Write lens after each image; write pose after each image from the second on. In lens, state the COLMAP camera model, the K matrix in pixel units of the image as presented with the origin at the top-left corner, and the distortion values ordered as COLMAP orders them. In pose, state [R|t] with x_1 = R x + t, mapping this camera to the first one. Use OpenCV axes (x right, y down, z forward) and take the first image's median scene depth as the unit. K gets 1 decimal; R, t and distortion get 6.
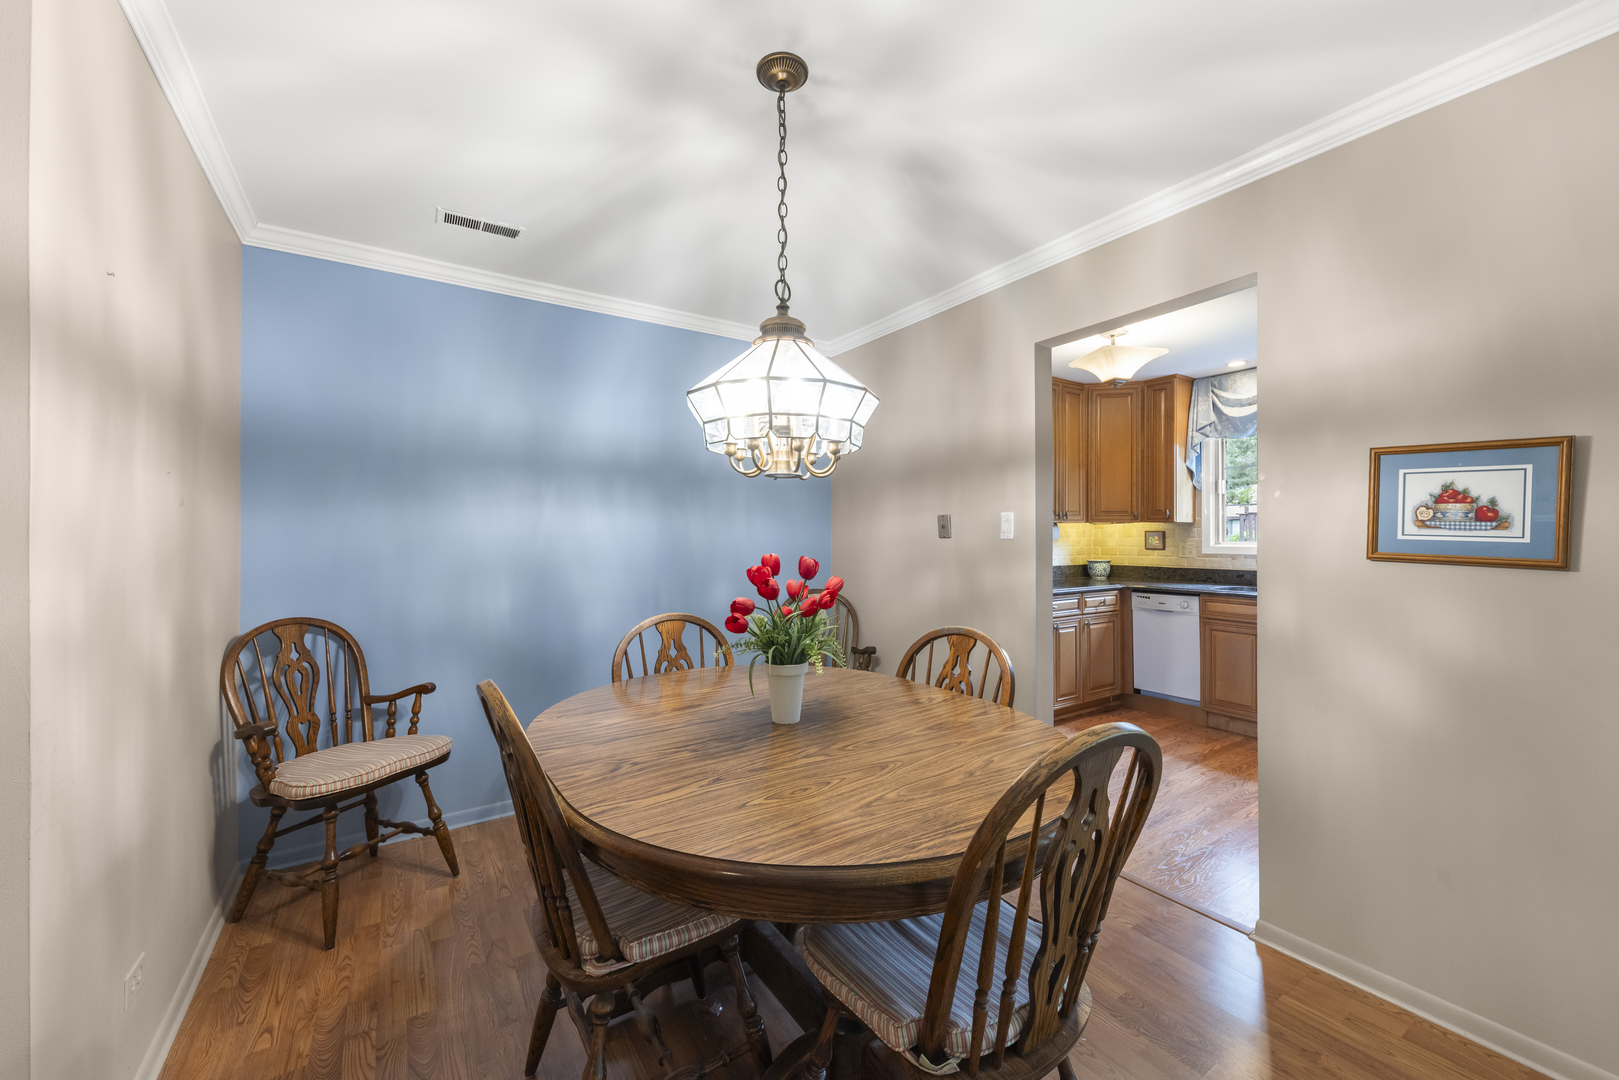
lens RADIAL K [[619.4, 0, 792.1], [0, 619.4, 533.3], [0, 0, 1]] dist [0.012455, -0.005575]
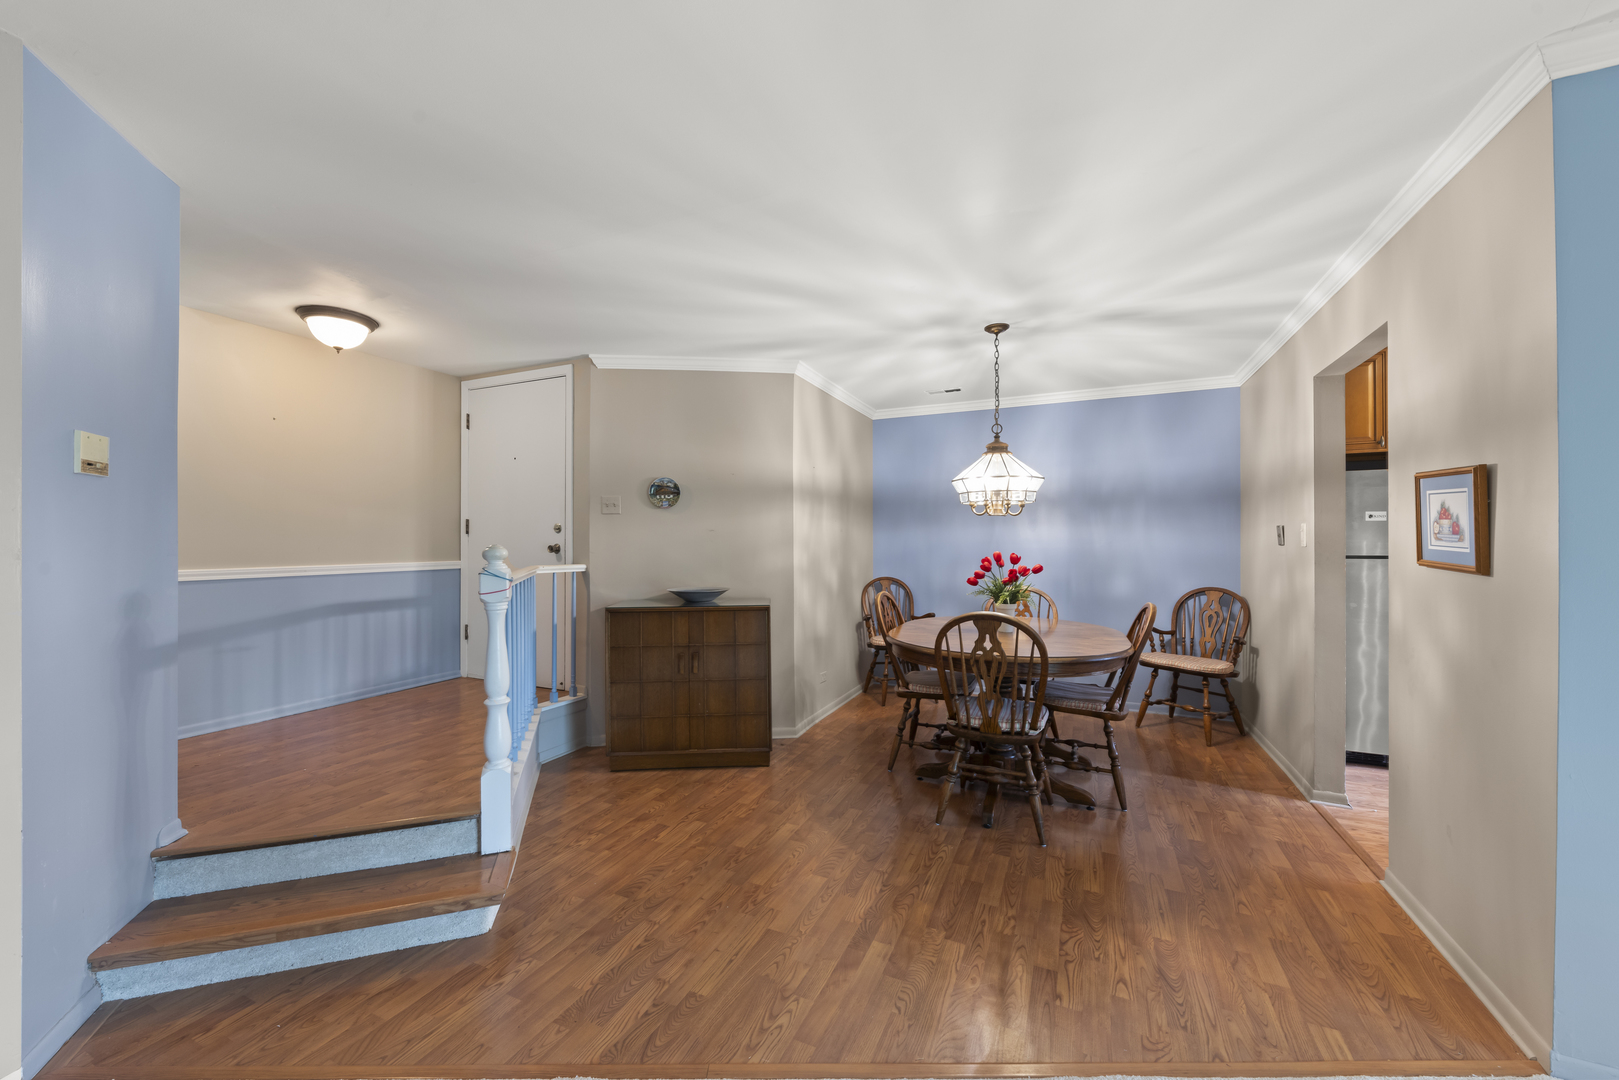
lens RADIAL K [[619.4, 0, 795.6], [0, 619.4, 529.7], [0, 0, 1]] dist [0.012455, -0.005575]
pose [[0.515159, -0.012294, -0.857007, 0.537702], [0.002630, 0.999915, -0.012763, -0.006057], [0.857091, 0.004321, 0.515147, -0.259250]]
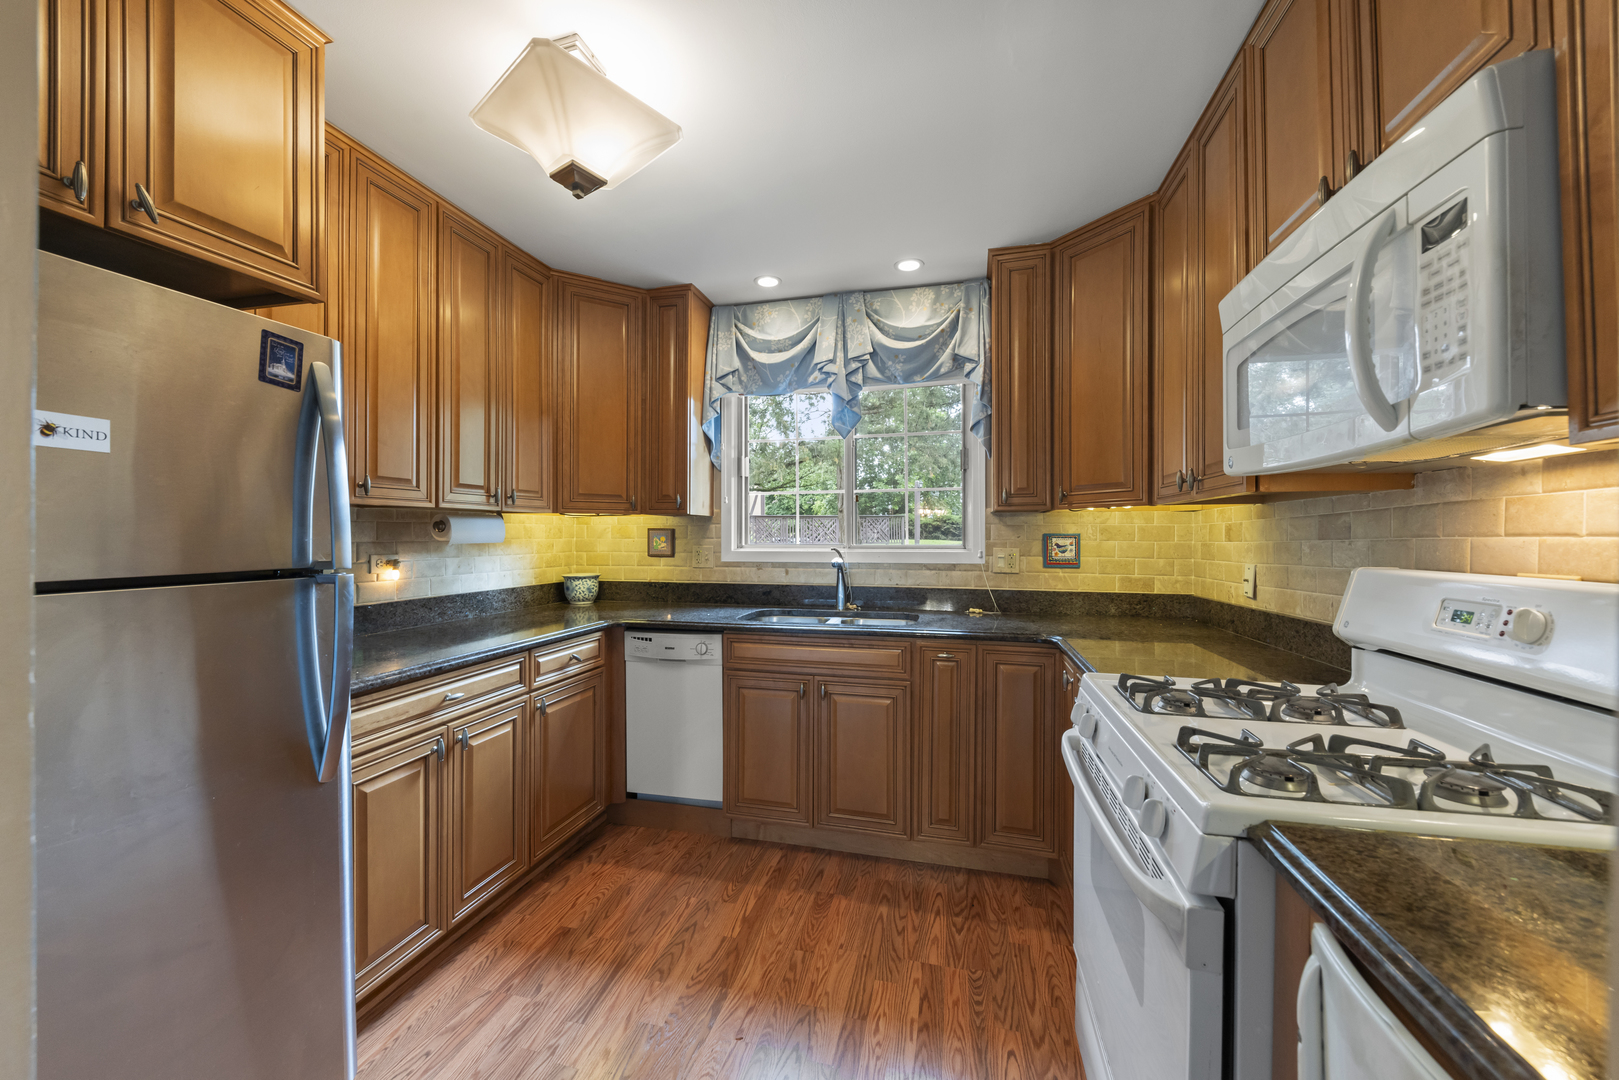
lens RADIAL K [[619.4, 0, 817.7], [0, 619.4, 529.9], [0, 0, 1]] dist [0.012455, -0.005575]
pose [[0.723364, 0.004575, 0.690452, 0.279812], [-0.003922, 0.999989, -0.002518, -0.001222], [-0.690456, -0.000887, 0.723374, 0.459460]]
